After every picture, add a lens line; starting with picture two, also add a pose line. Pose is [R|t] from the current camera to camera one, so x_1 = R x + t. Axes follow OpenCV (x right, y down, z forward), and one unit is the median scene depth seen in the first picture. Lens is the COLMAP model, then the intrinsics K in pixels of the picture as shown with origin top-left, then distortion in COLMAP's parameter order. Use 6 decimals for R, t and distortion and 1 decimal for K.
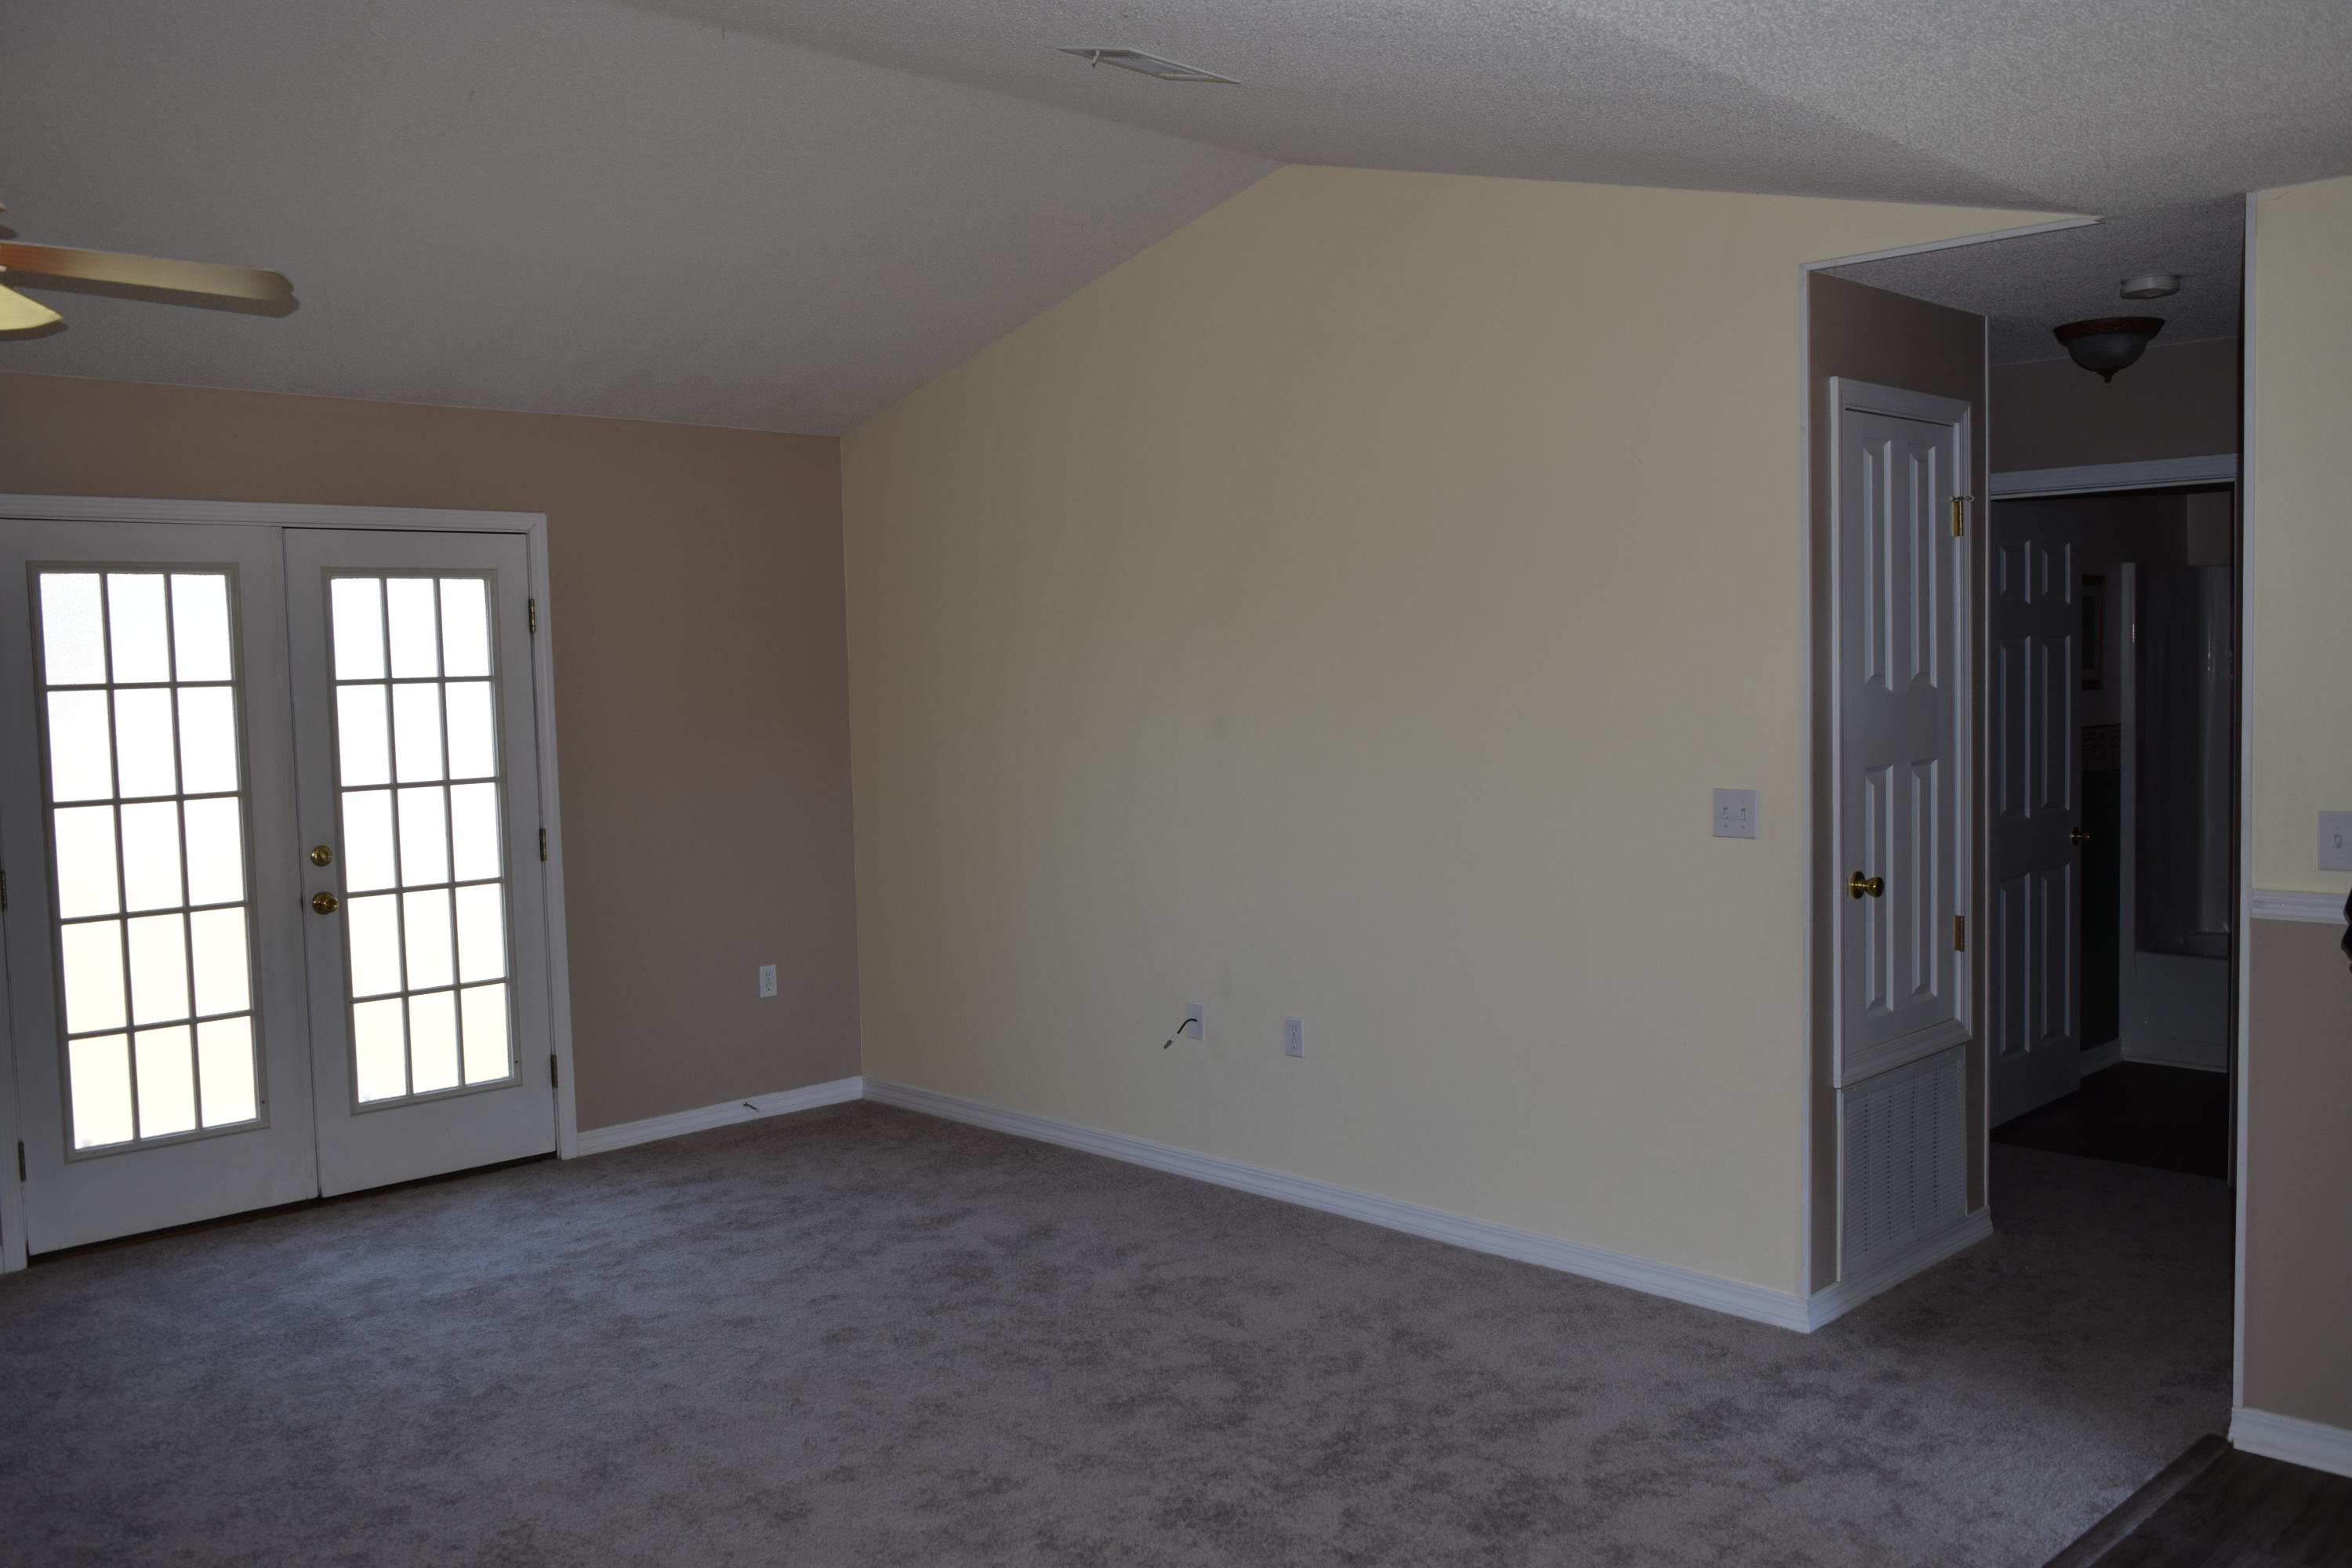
lens RADIAL K [[1946.6, 0, 1180.8], [0, 1946.6, 782.4], [0, 0, 1]] dist [-0.025756, 0.011671]
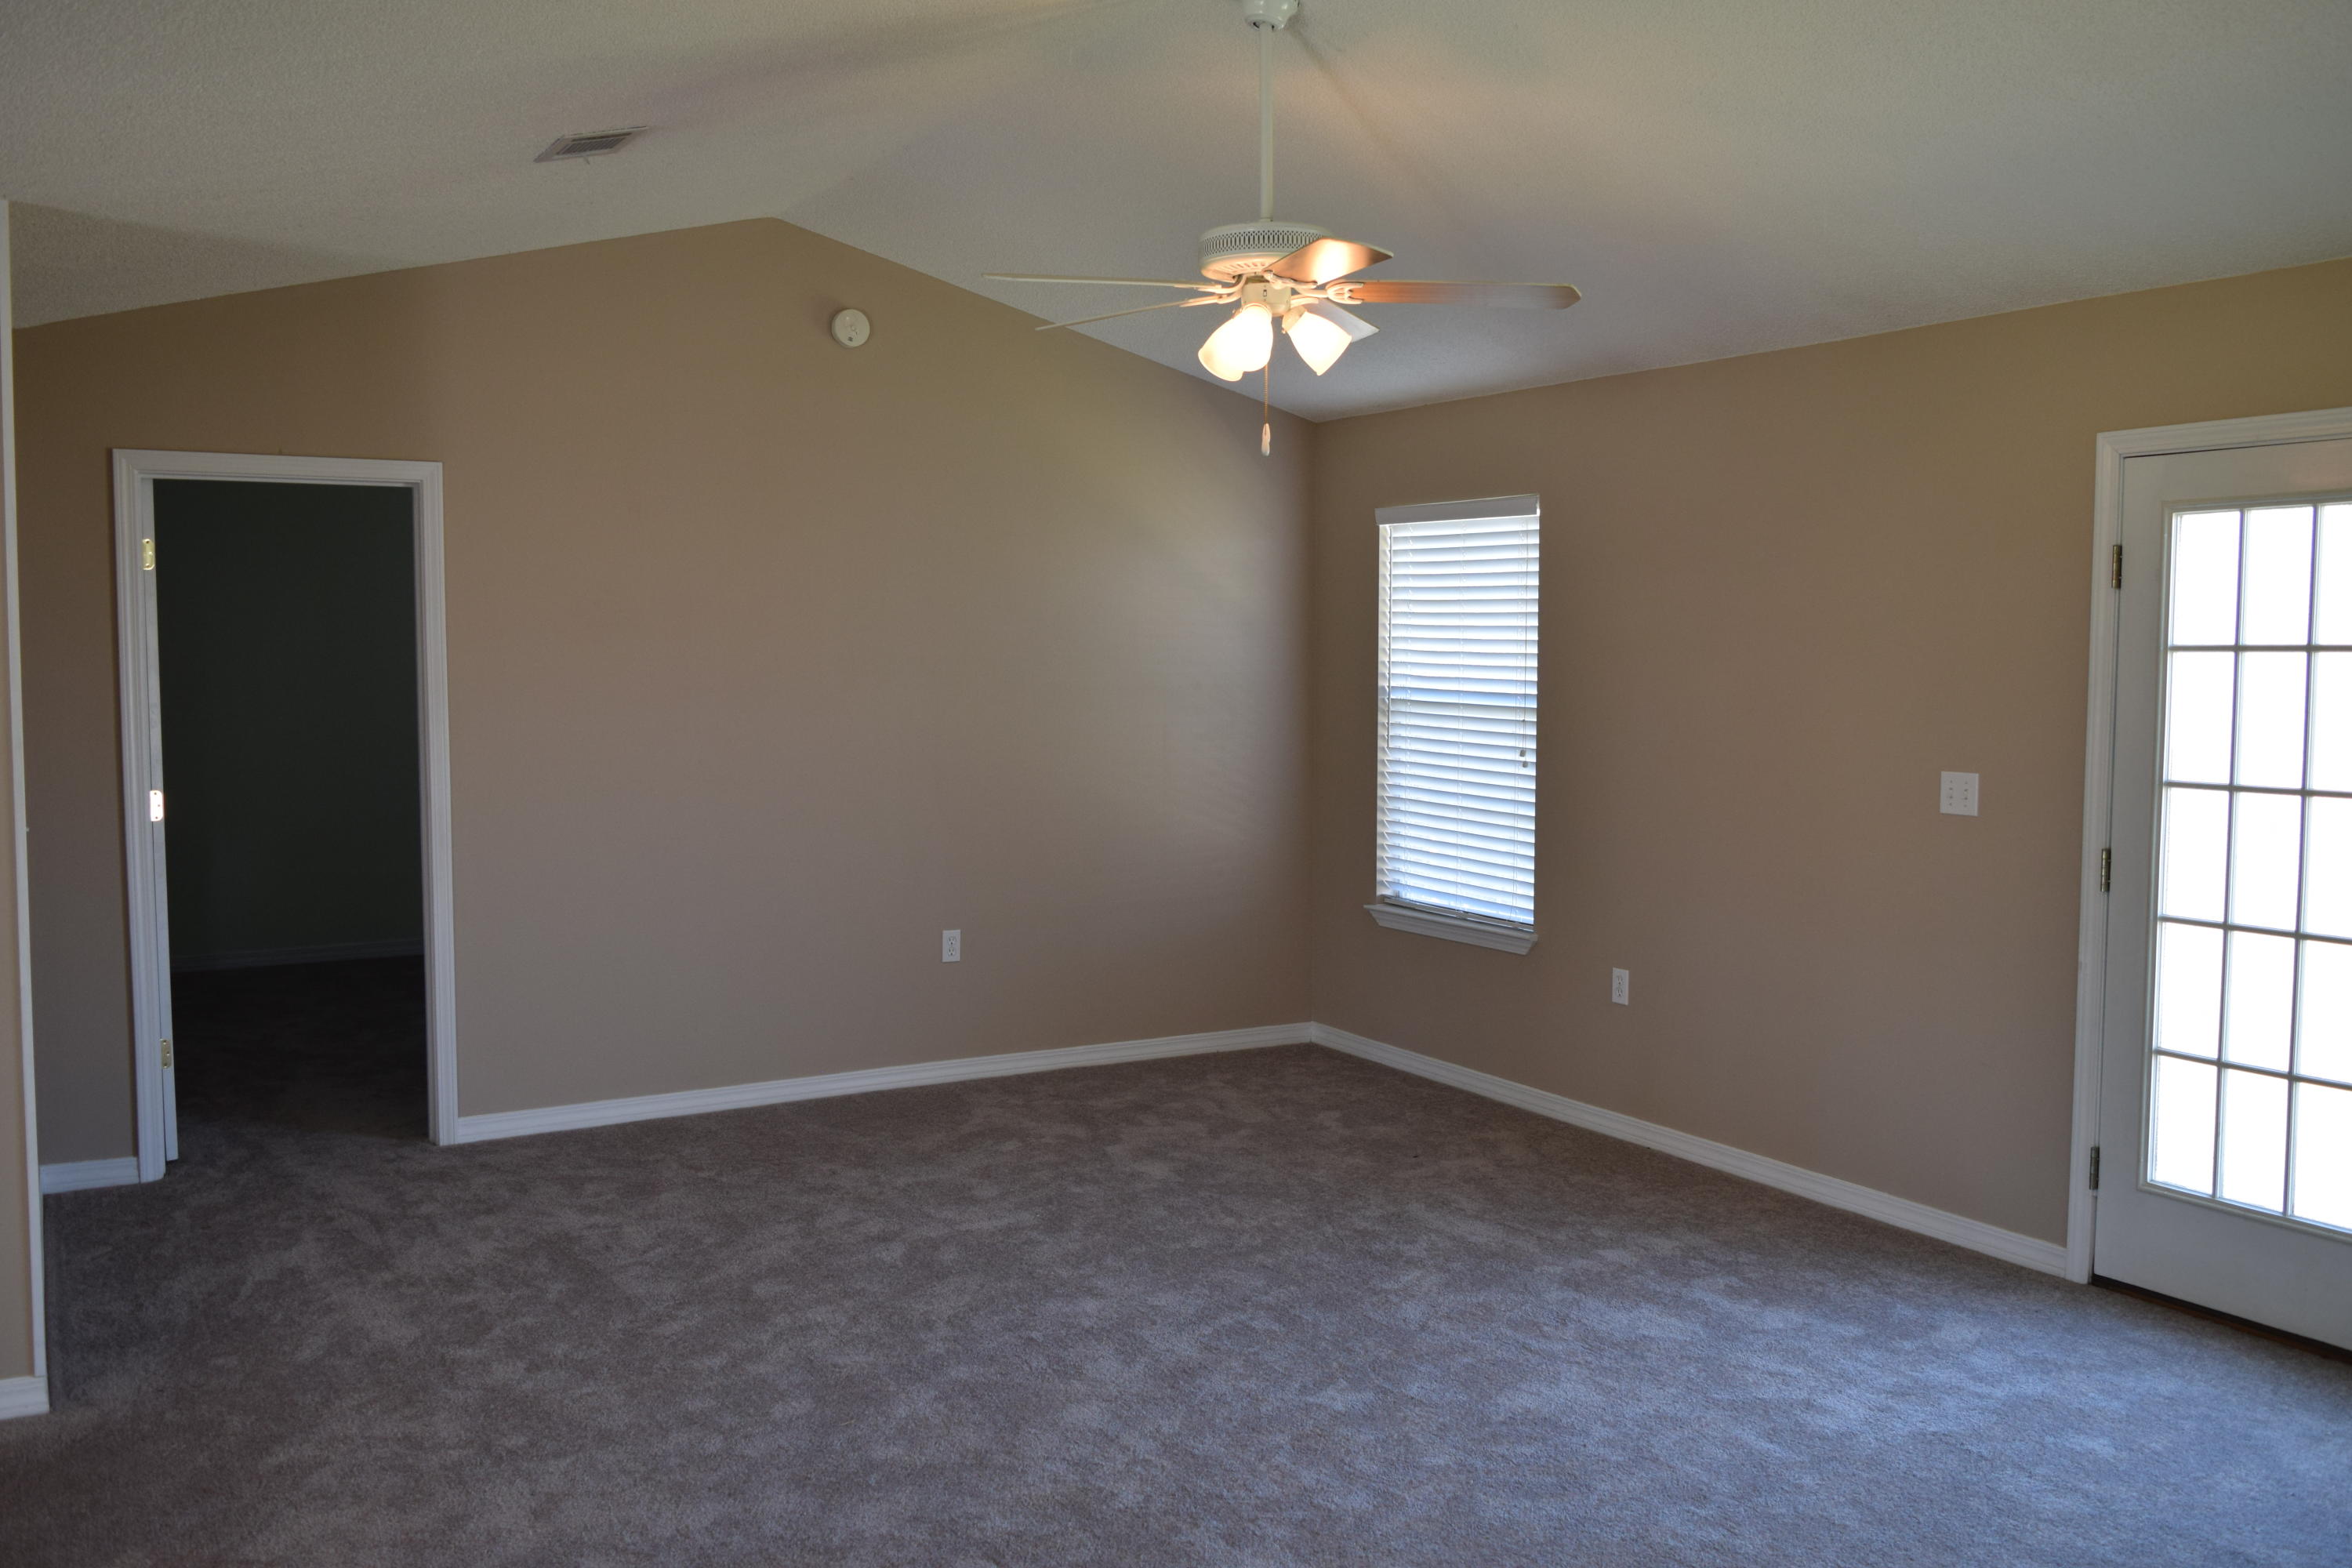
lens RADIAL K [[1946.6, 0, 1176.8], [0, 1946.6, 784.0], [0, 0, 1]] dist [-0.025756, 0.011671]
pose [[-0.272223, 0.101120, -0.956906, 0.421148], [-0.044747, 0.992057, 0.117564, -0.080942], [0.961193, 0.074822, -0.265536, 0.927160]]
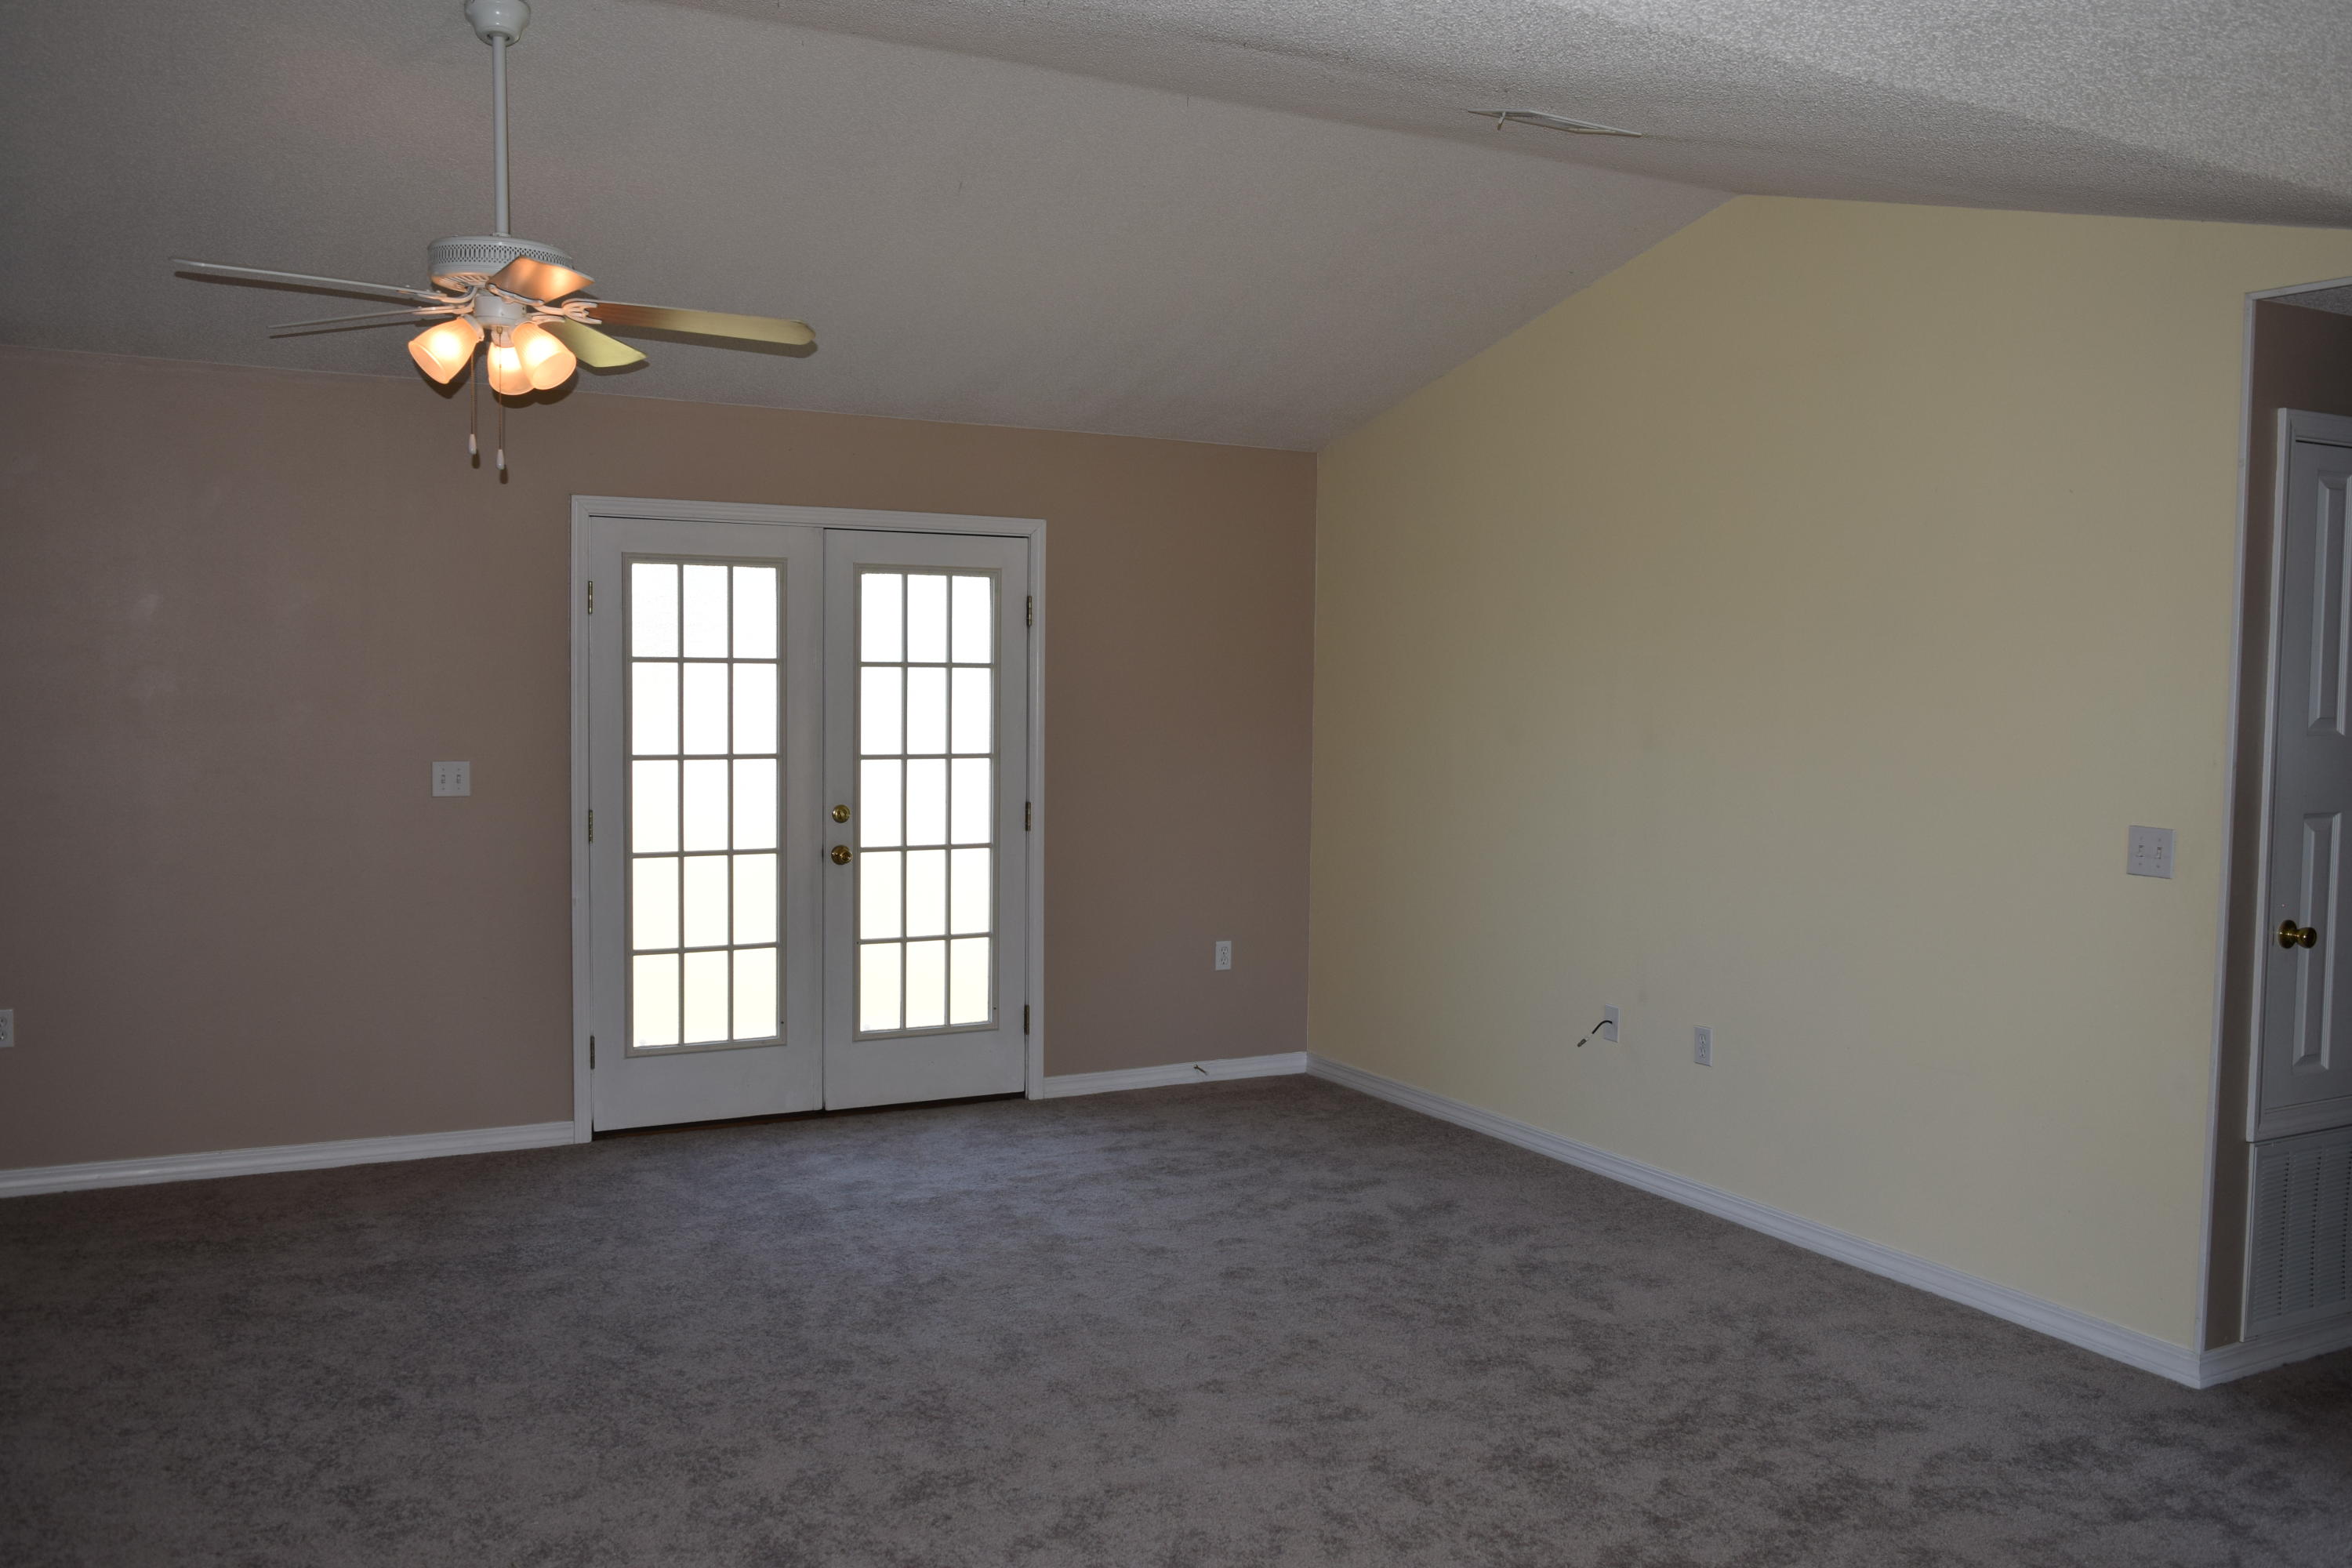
lens RADIAL K [[1946.6, 0, 1172.4], [0, 1946.6, 788.4], [0, 0, 1]] dist [-0.025756, 0.011671]
pose [[0.961256, 0.055023, -0.270108, 0.071431], [-0.054698, 0.998465, 0.008735, 0.002394], [0.270174, 0.006378, 0.962790, -0.074253]]
